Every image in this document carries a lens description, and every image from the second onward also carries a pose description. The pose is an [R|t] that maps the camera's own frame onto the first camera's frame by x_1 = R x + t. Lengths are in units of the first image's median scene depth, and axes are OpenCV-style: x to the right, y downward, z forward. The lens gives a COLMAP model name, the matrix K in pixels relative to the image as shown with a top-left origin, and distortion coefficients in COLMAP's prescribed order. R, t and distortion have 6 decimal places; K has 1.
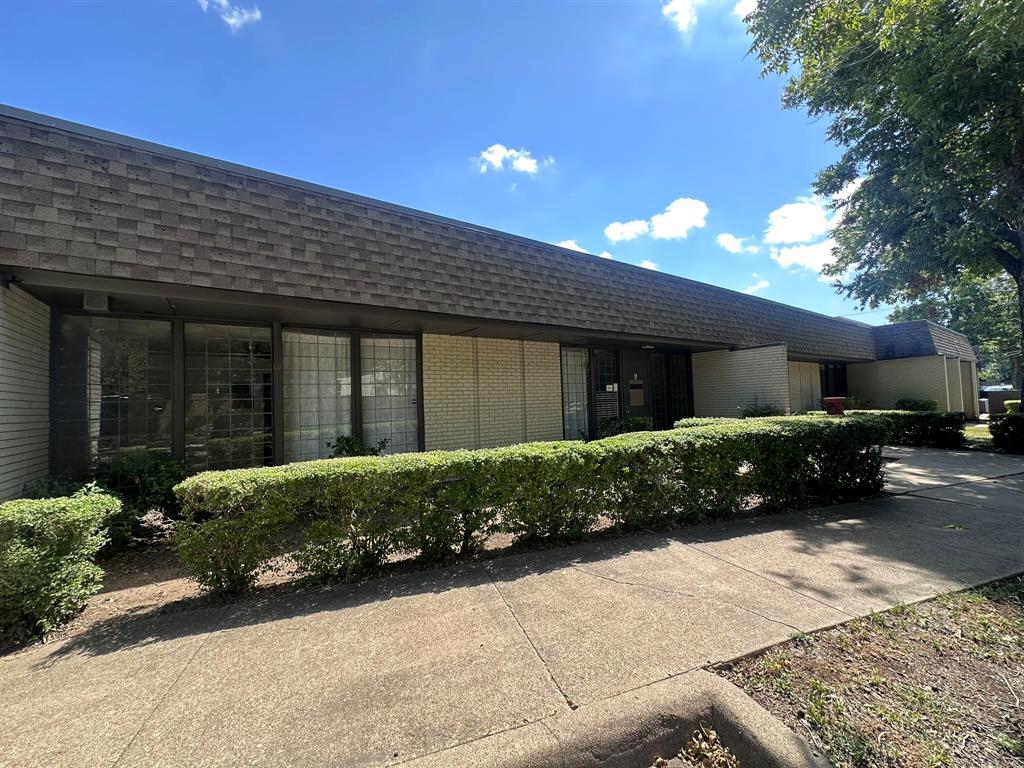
lens RADIAL K [[407.6, 0, 513.4], [0, 407.6, 384.5], [0, 0, 1]] dist [-0.002244, 0.000015]
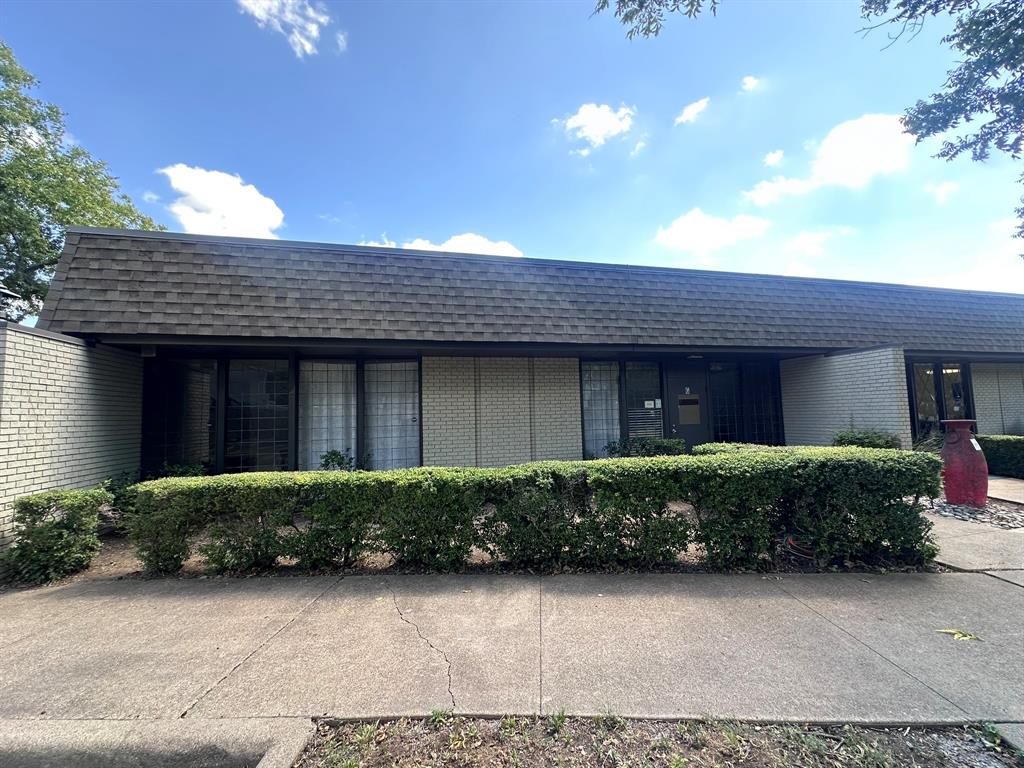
lens RADIAL K [[408.8, 0, 513.3], [0, 408.8, 384.6], [0, 0, 1]] dist [-0.003558, 0.000341]
pose [[0.933082, -0.017596, -0.359233, 0.475310], [0.009797, 0.999675, -0.023521, -0.028165], [0.359530, 0.018428, 0.932952, 0.091275]]
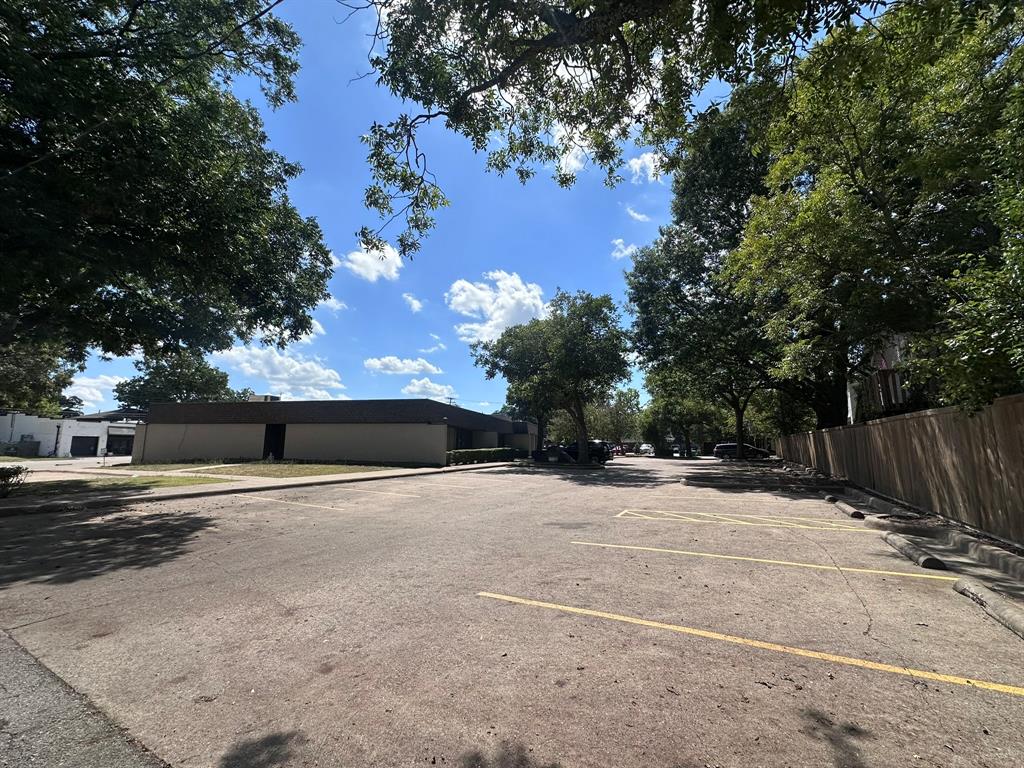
lens RADIAL K [[408.8, 0, 513.3], [0, 408.8, 384.6], [0, 0, 1]] dist [-0.003558, 0.000341]
pose [[0.735976, 0.143187, 0.661693, -3.262637], [-0.064845, 0.987794, -0.141629, -0.001186], [-0.673895, 0.061328, 0.736277, -3.512915]]
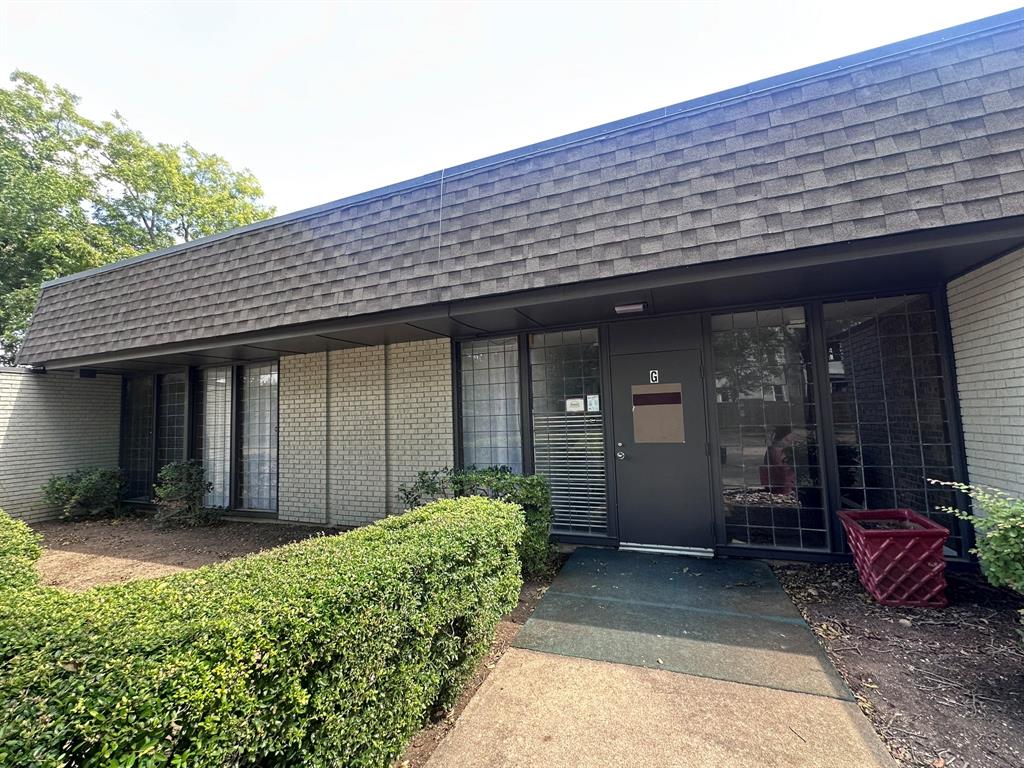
lens RADIAL K [[408.8, 0, 513.3], [0, 408.8, 384.6], [0, 0, 1]] dist [-0.003558, 0.000341]
pose [[0.557016, -0.051310, -0.828915, 1.037968], [0.047919, 0.998412, -0.029601, -0.009092], [0.829118, -0.023233, 0.558590, 1.112765]]
